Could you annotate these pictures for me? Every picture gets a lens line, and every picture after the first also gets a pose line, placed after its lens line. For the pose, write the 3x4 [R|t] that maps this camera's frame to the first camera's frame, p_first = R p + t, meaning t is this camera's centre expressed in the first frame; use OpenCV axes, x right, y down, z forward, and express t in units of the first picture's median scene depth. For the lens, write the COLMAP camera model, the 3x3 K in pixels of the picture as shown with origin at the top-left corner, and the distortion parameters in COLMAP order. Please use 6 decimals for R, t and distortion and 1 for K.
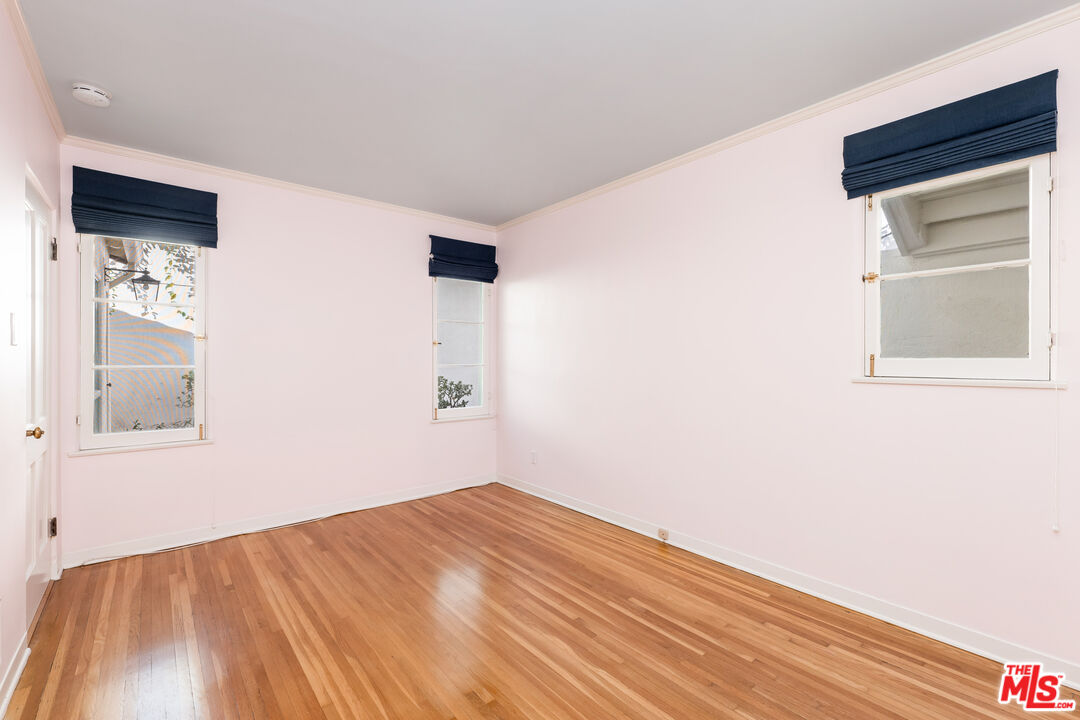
lens RADIAL K [[469.3, 0, 543.8], [0, 469.3, 353.3], [0, 0, 1]] dist [0.005278, 0.000089]
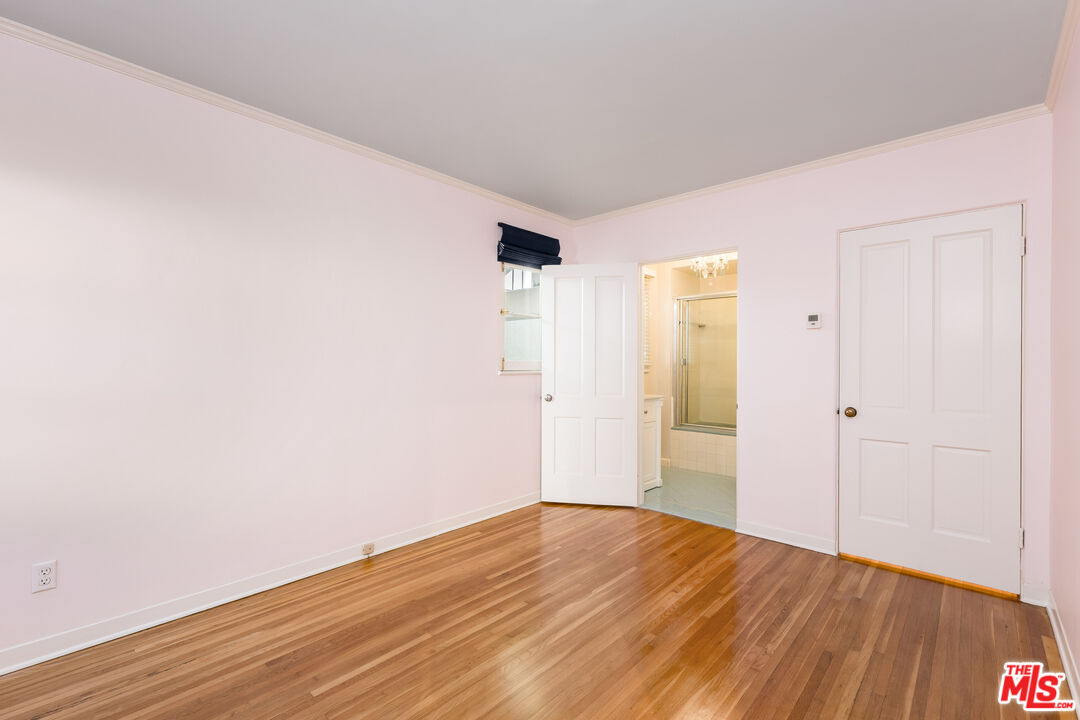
lens RADIAL K [[469.3, 0, 543.6], [0, 469.3, 369.1], [0, 0, 1]] dist [0.005278, 0.000089]
pose [[-0.133739, -0.012902, 0.990933, -0.810859], [-0.014601, 0.999832, 0.011048, 0.021682], [-0.990909, -0.012991, -0.133905, 0.918542]]
